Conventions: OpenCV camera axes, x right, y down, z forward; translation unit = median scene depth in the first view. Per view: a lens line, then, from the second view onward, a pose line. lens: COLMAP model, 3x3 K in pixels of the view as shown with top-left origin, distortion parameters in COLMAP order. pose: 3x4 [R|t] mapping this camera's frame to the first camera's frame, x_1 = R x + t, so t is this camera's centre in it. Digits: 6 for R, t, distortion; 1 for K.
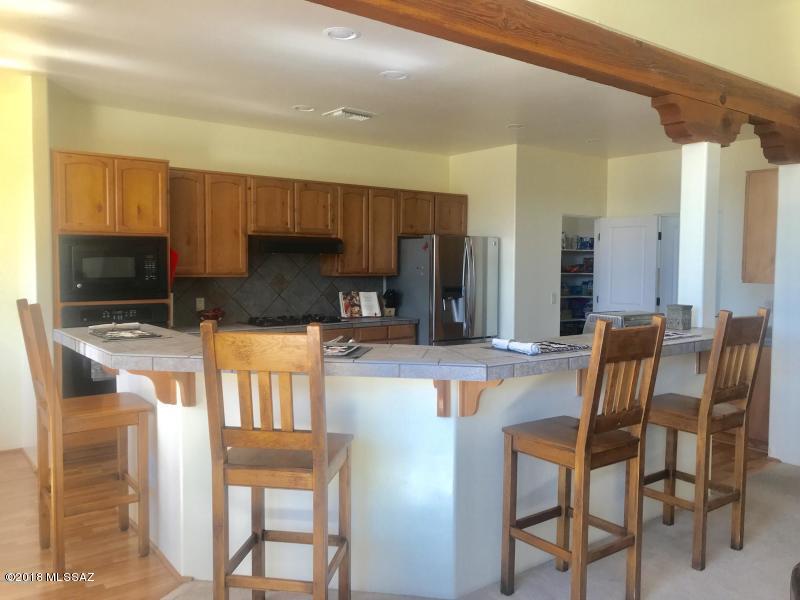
lens RADIAL K [[654.3, 0, 400.0], [0, 654.3, 300.0], [0, 0, 1]] dist [0.102939, -0.186607]
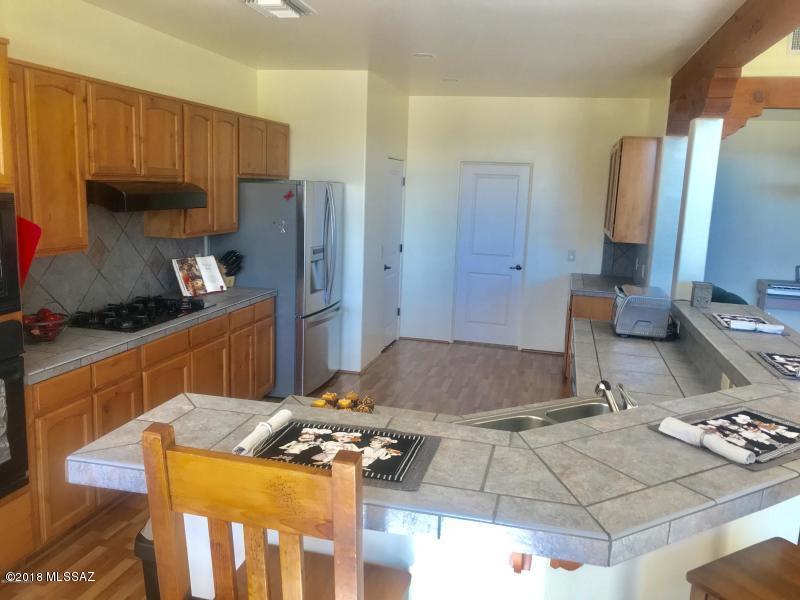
lens RADIAL K [[654.3, 0, 400.0], [0, 654.3, 300.0], [0, 0, 1]] dist [0.102939, -0.186607]
pose [[0.776438, -0.084561, 0.624495, -0.346332], [-0.002372, 0.990557, 0.137077, -0.066299], [-0.630190, -0.107913, 0.768906, 0.311585]]
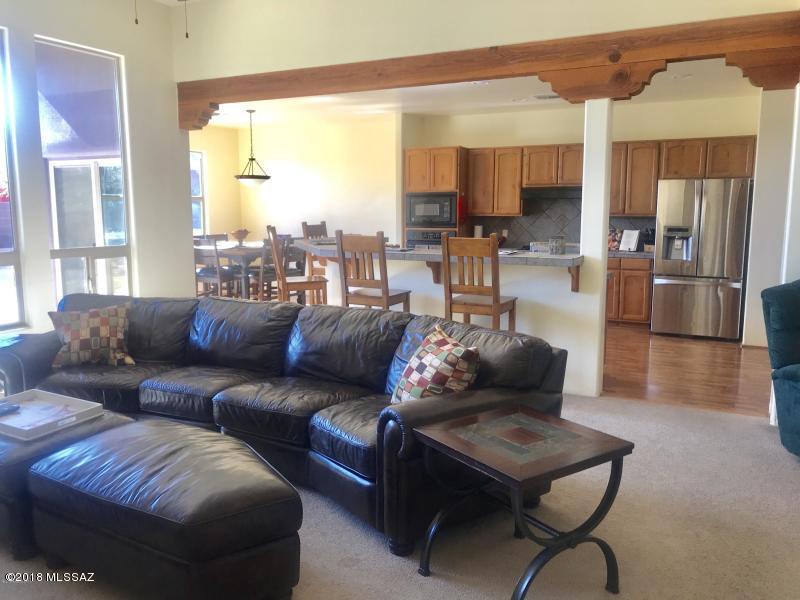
lens RADIAL K [[654.3, 0, 400.0], [0, 654.3, 300.0], [0, 0, 1]] dist [0.102939, -0.186607]
pose [[0.410904, 0.112912, -0.904659, 0.902639], [-0.049225, 0.993601, 0.101655, 0.013171], [0.910349, 0.002761, 0.413833, 0.119568]]
